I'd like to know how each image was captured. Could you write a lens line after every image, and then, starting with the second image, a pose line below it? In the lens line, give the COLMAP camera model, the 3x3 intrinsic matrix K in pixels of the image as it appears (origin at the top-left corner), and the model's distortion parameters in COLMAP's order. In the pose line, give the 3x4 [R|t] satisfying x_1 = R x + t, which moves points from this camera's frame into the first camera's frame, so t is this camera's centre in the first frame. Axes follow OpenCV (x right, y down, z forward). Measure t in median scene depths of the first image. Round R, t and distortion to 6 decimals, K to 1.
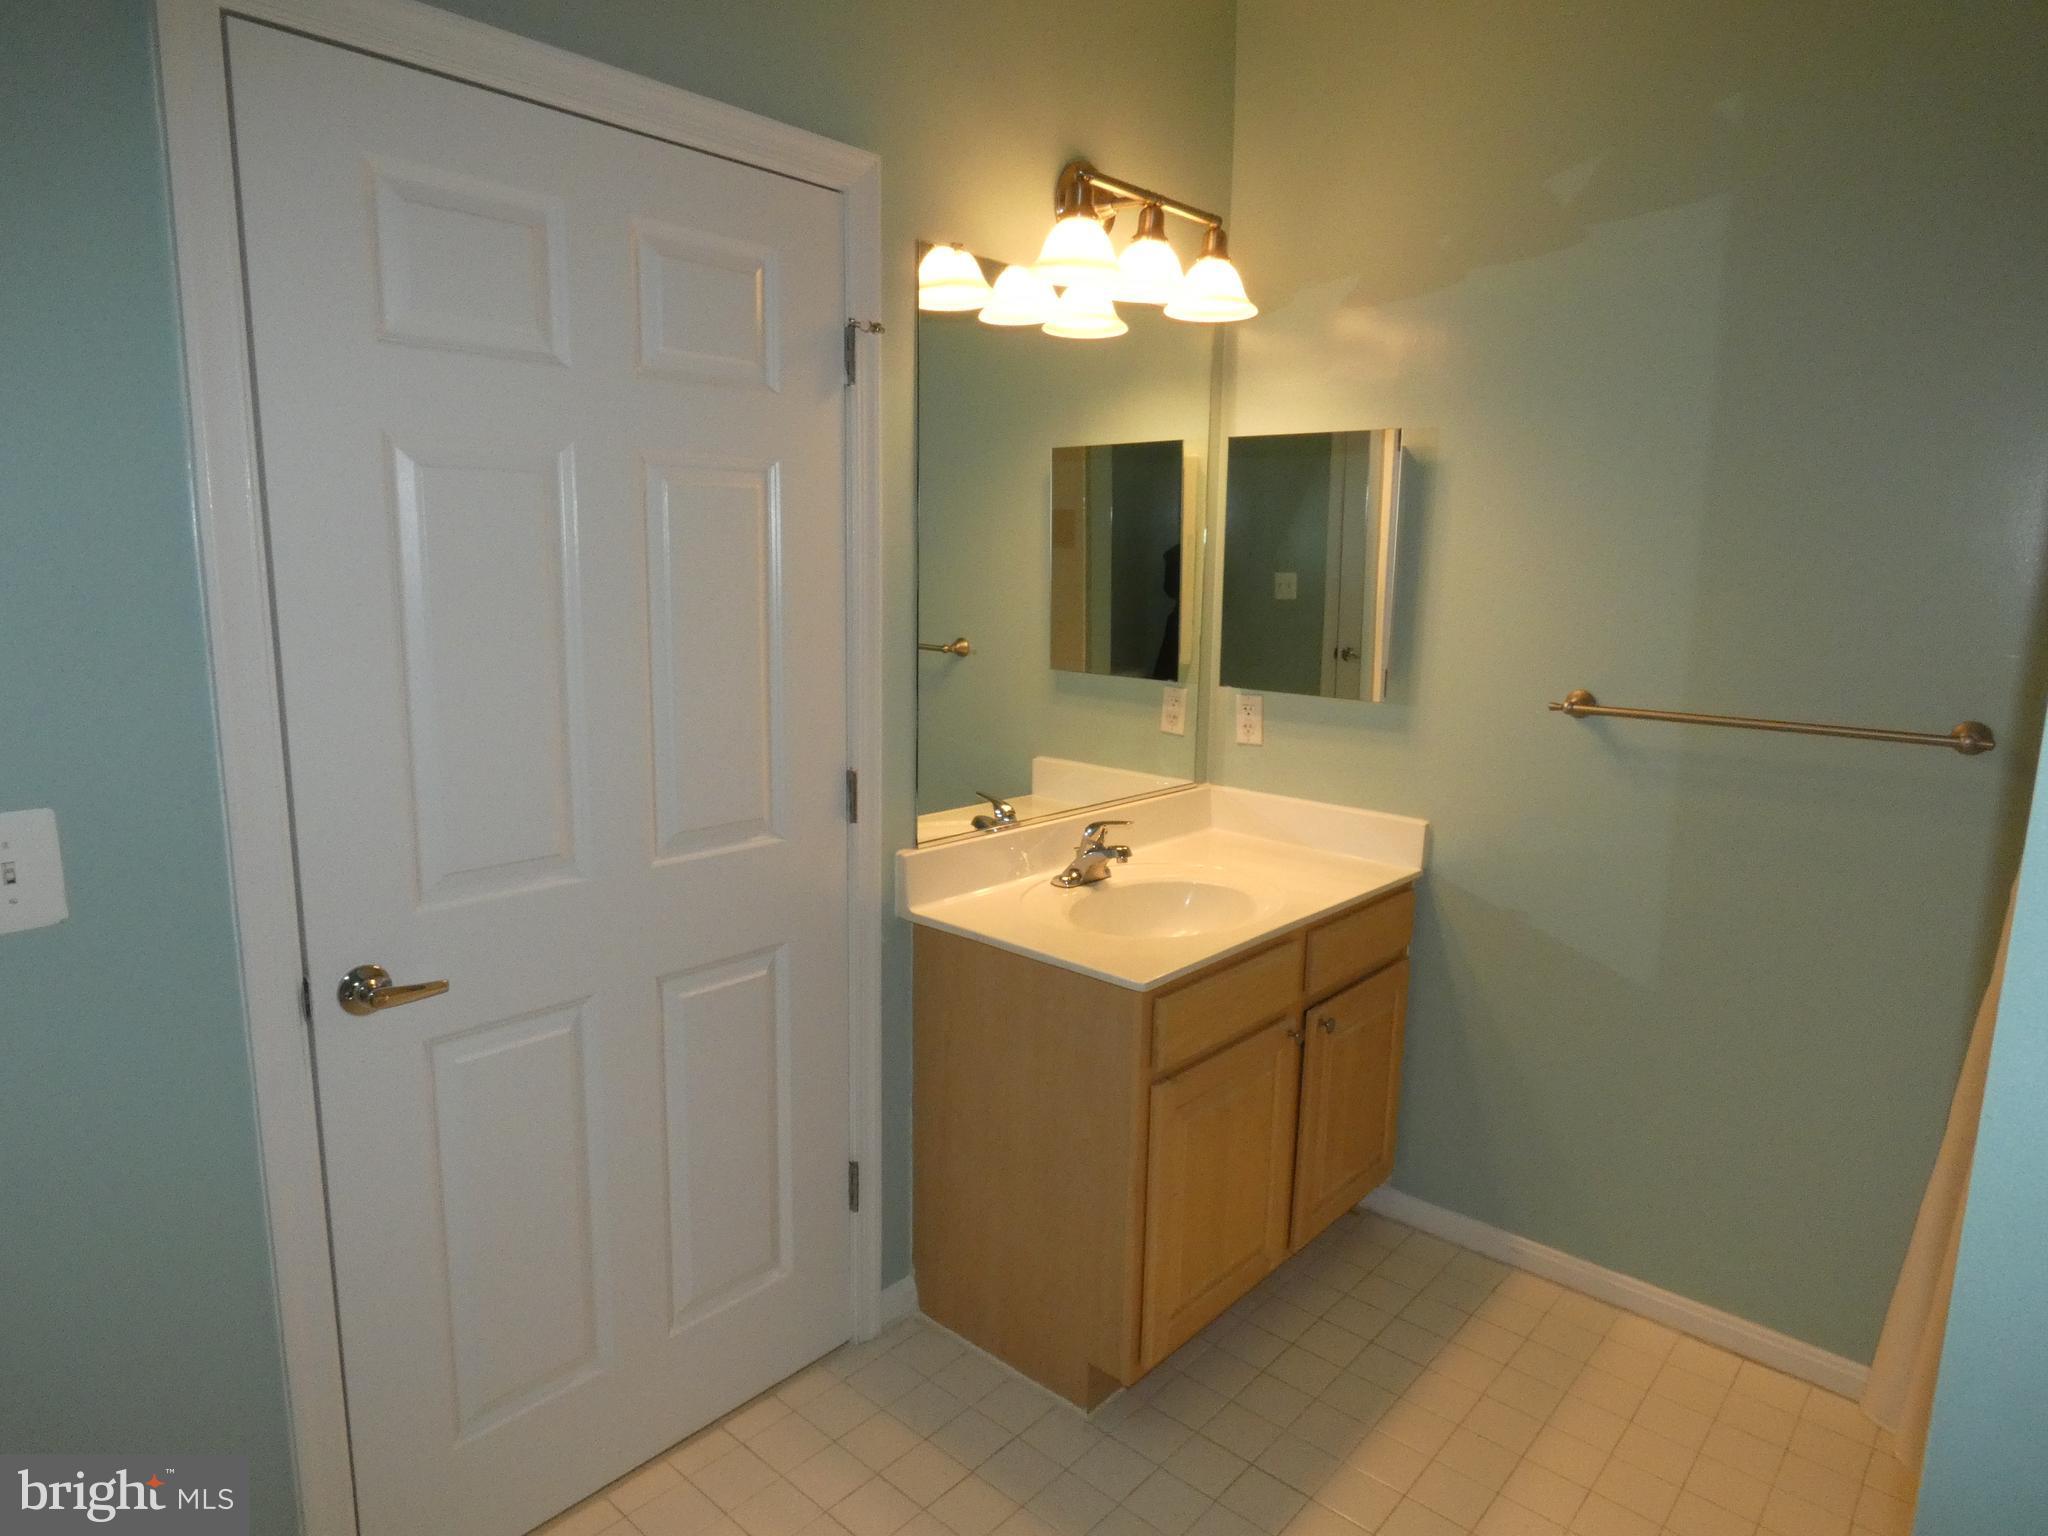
lens RADIAL K [[1221.3, 0, 1001.0], [0, 1221.3, 774.7], [0, 0, 1]] dist [-0.005262, 0.004976]
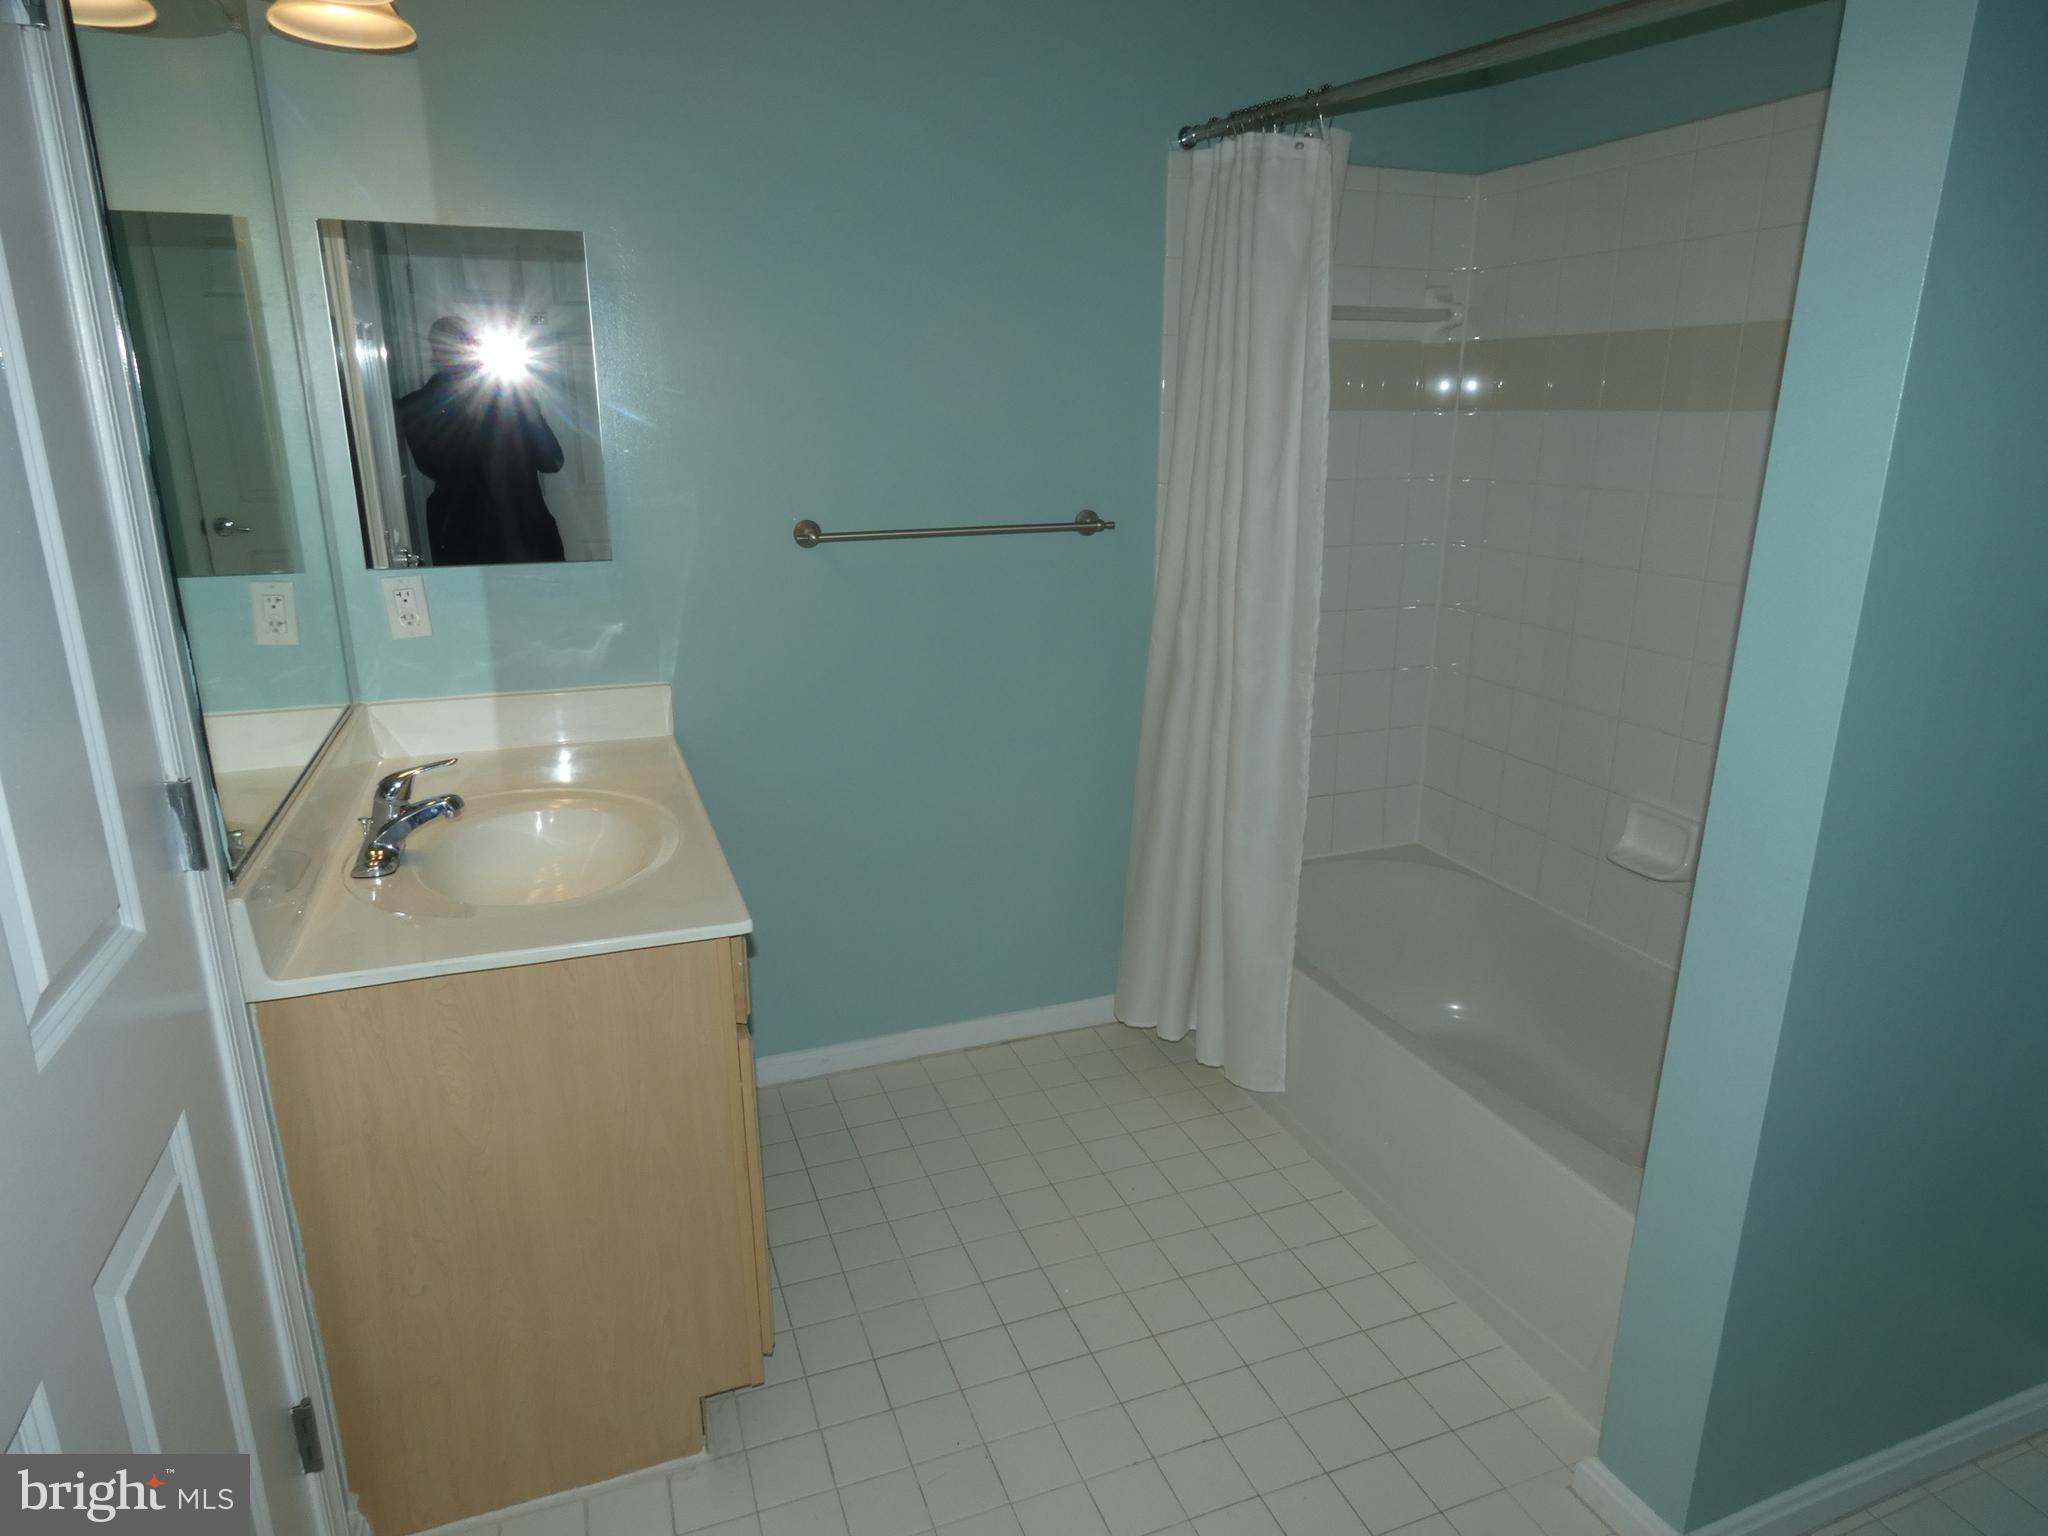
lens RADIAL K [[1221.3, 0, 1001.0], [0, 1221.3, 774.7], [0, 0, 1]] dist [-0.005262, 0.004976]
pose [[0.463414, -0.276740, 0.841821, -0.350392], [0.164052, 0.960355, 0.225398, -0.063872], [-0.870824, 0.033650, 0.490441, 0.343935]]
